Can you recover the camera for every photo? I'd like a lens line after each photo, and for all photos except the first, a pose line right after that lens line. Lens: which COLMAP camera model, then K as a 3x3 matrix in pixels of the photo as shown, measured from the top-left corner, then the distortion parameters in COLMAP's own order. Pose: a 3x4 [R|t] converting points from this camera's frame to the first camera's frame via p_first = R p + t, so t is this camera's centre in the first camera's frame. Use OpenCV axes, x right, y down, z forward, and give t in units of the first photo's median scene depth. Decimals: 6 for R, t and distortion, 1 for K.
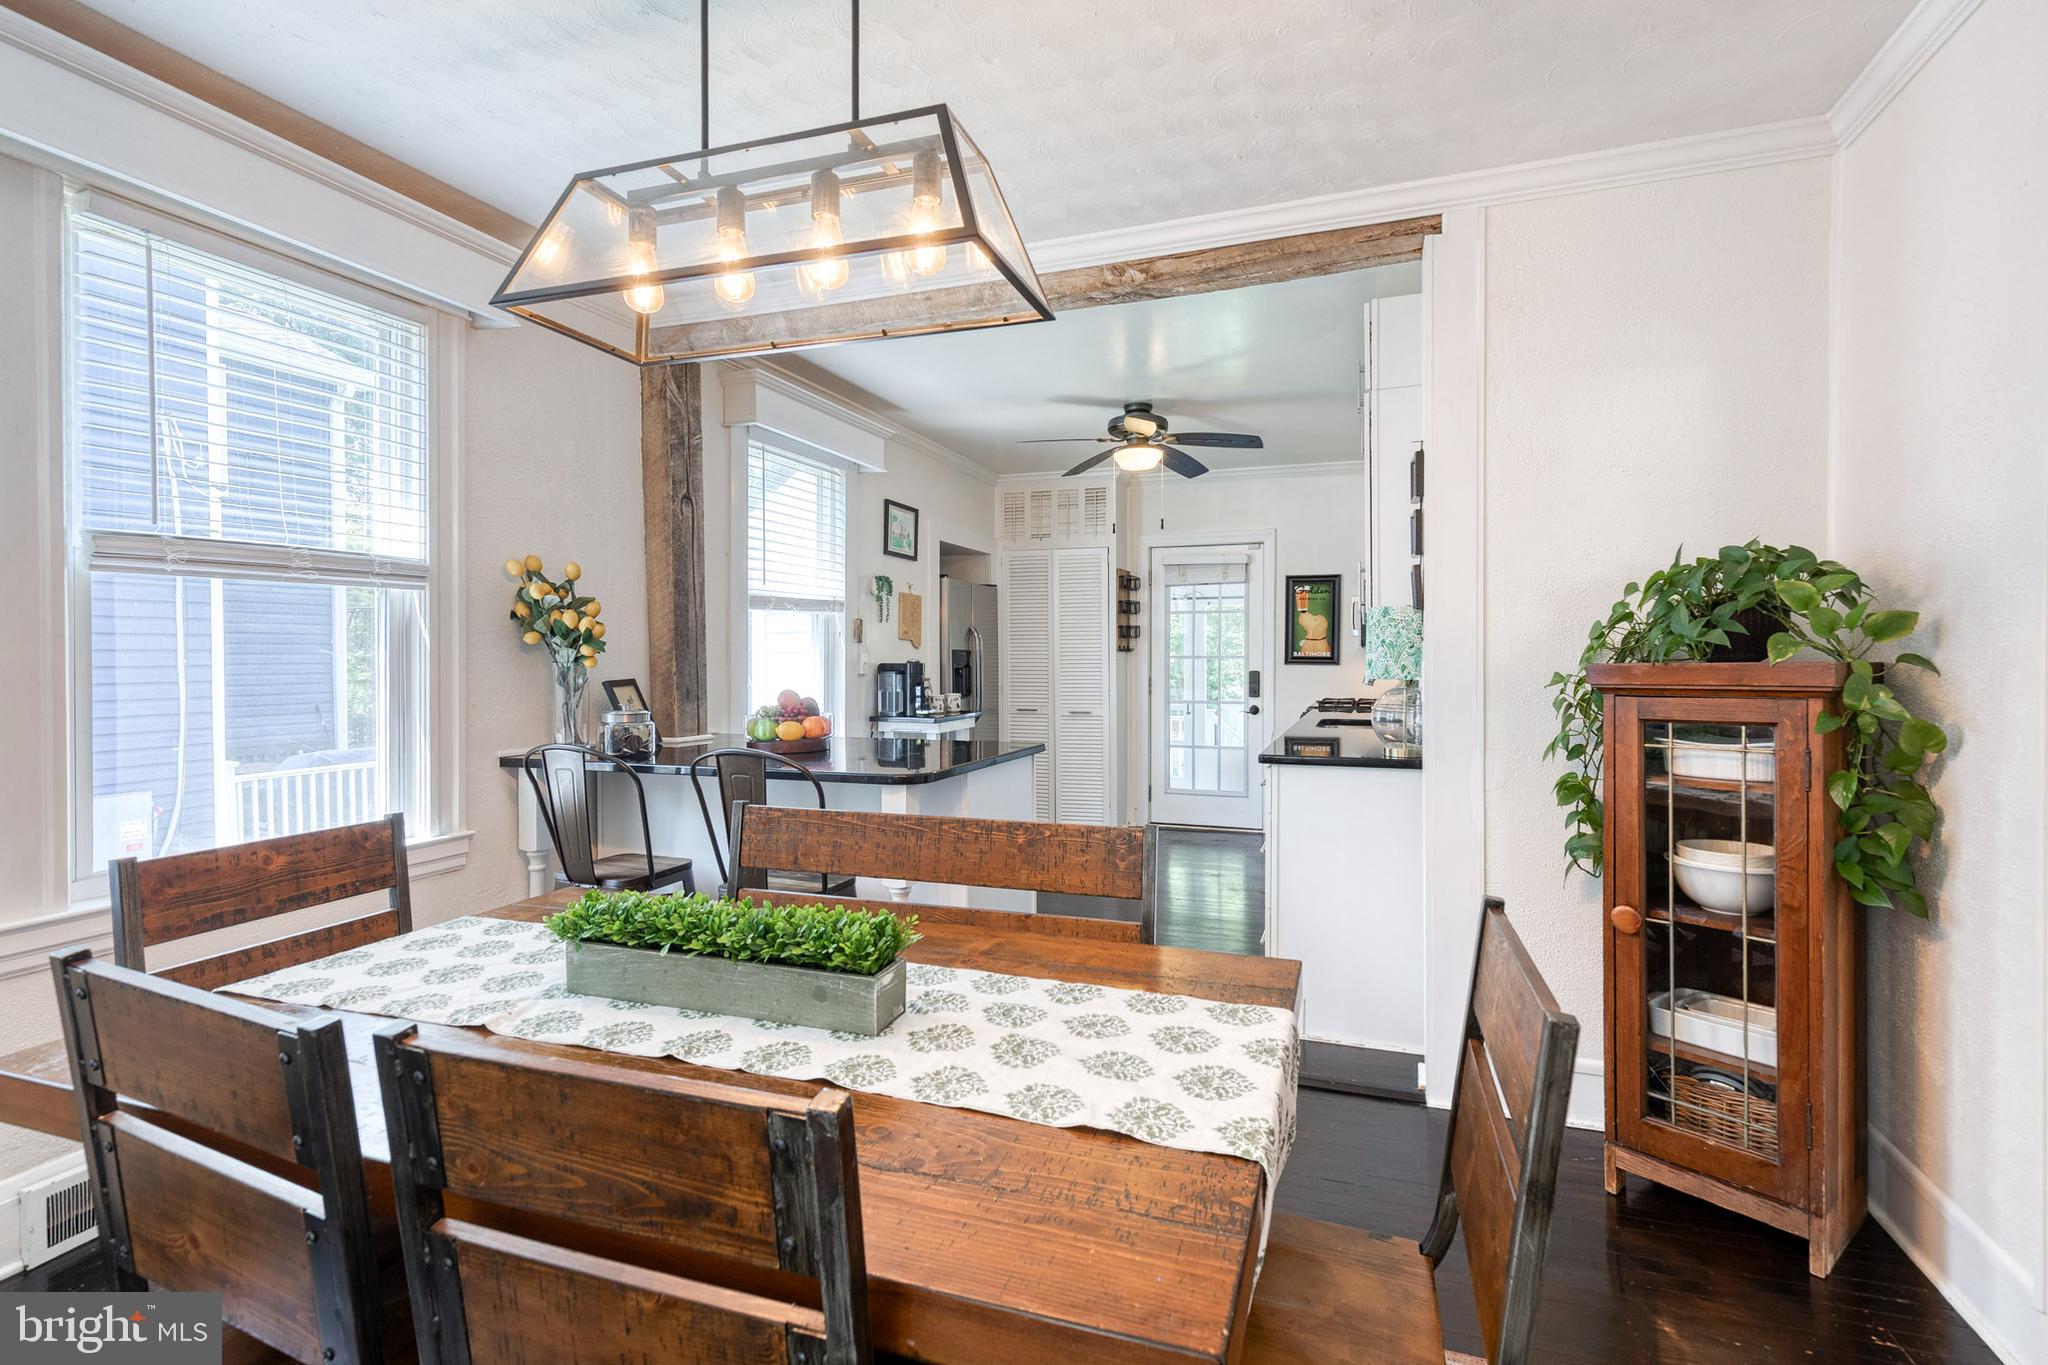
lens RADIAL K [[932.5, 0, 1059.8], [0, 932.5, 679.2], [0, 0, 1]] dist [0.010519, -0.003207]
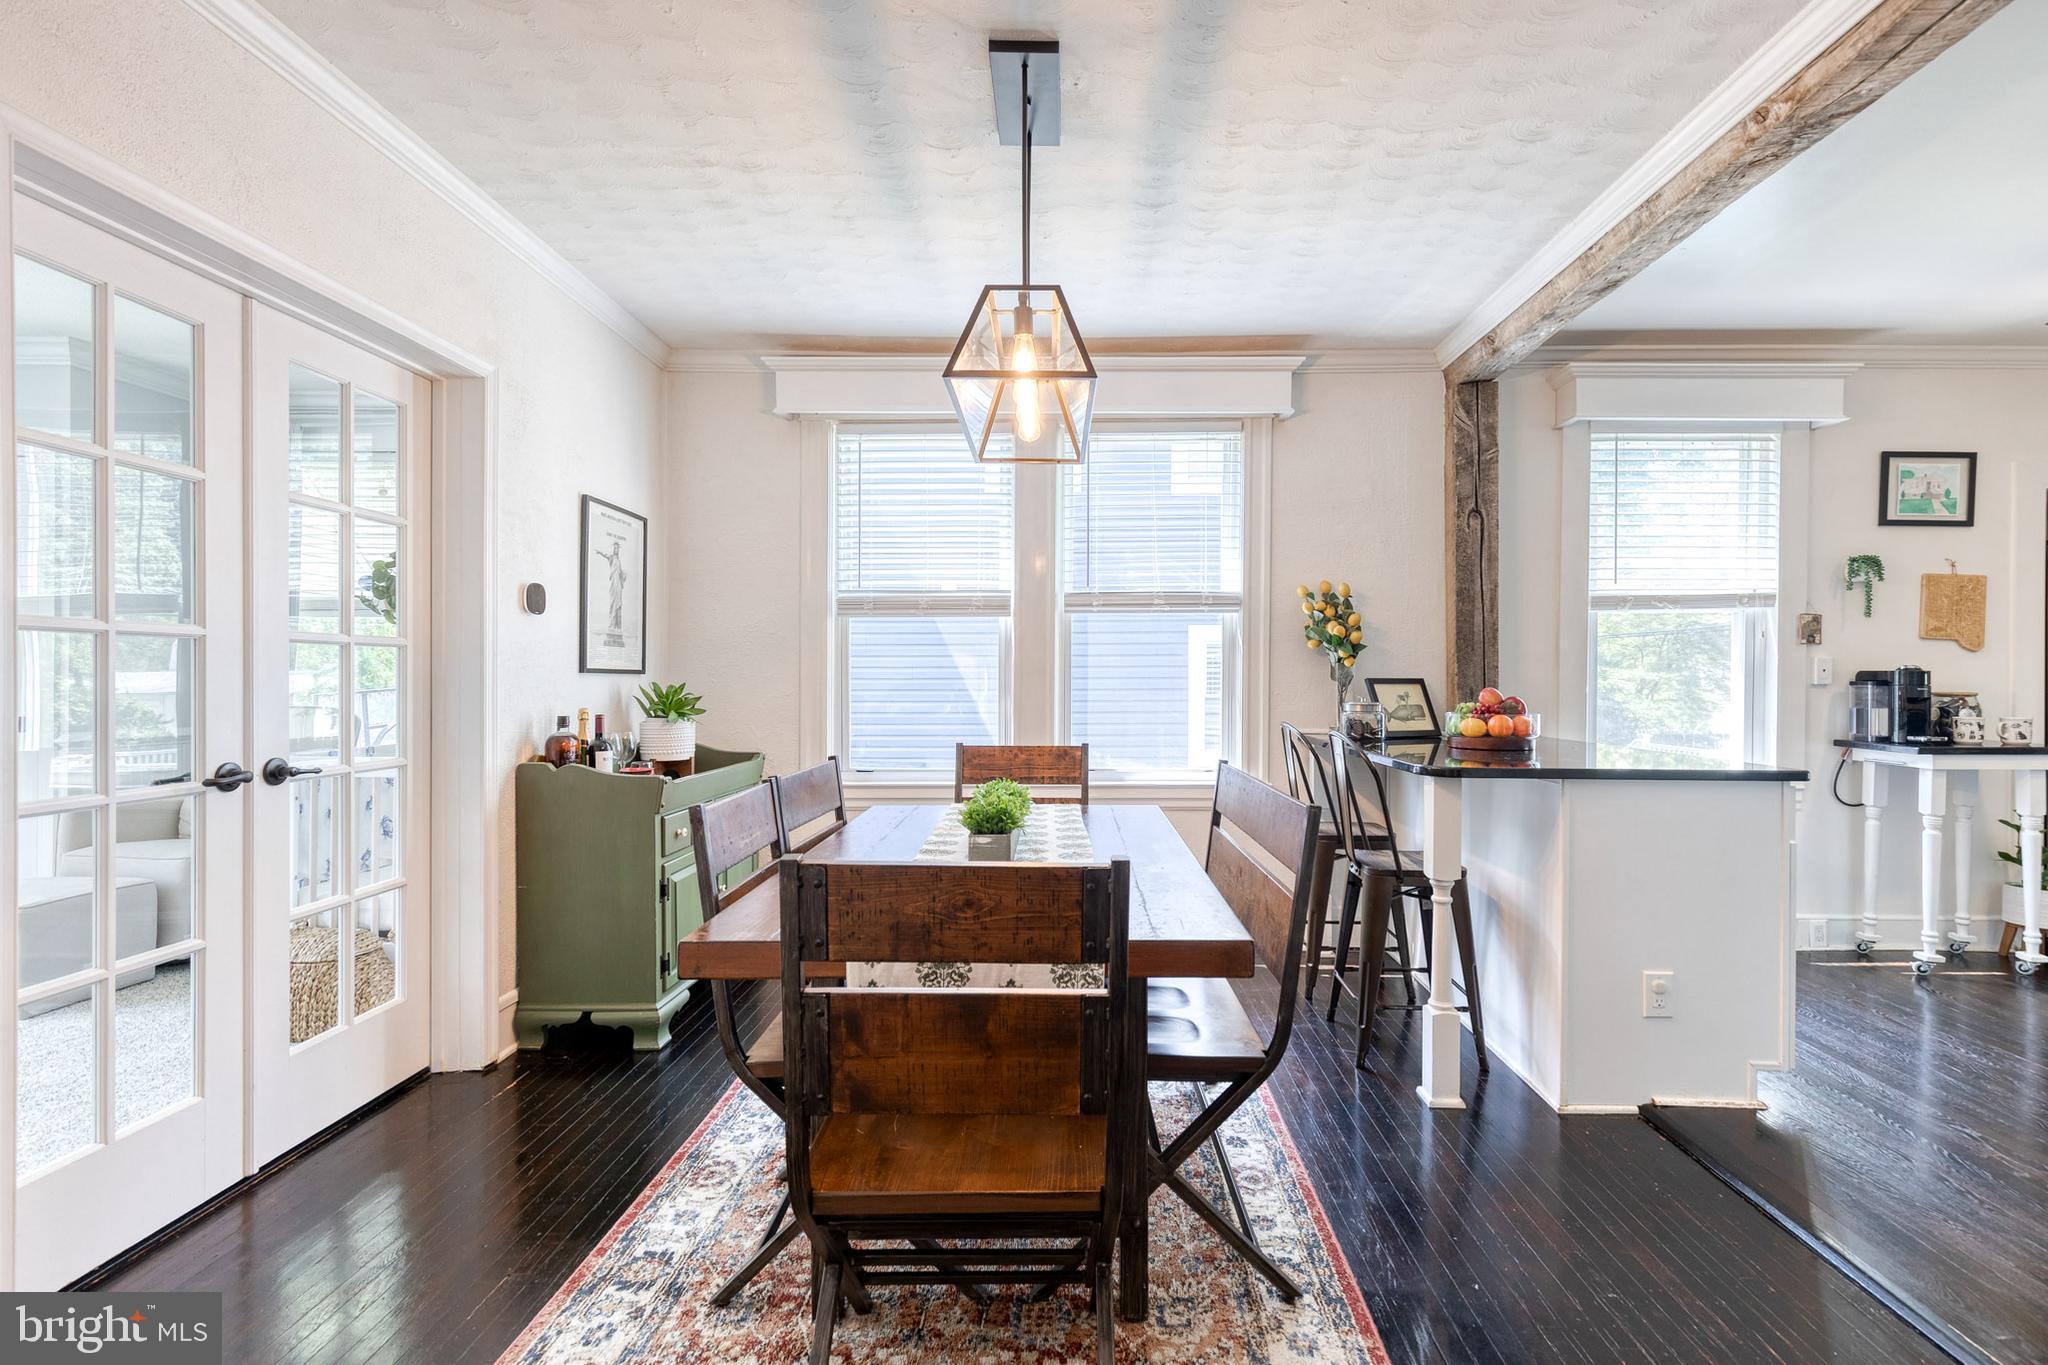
lens RADIAL K [[932.5, 0, 1059.8], [0, 932.5, 679.2], [0, 0, 1]] dist [0.010519, -0.003207]
pose [[0.311189, 0.008104, -0.950314, 0.532667], [-0.031118, 0.999514, -0.001666, 0.017248], [0.949839, 0.030090, 0.311290, 0.242415]]
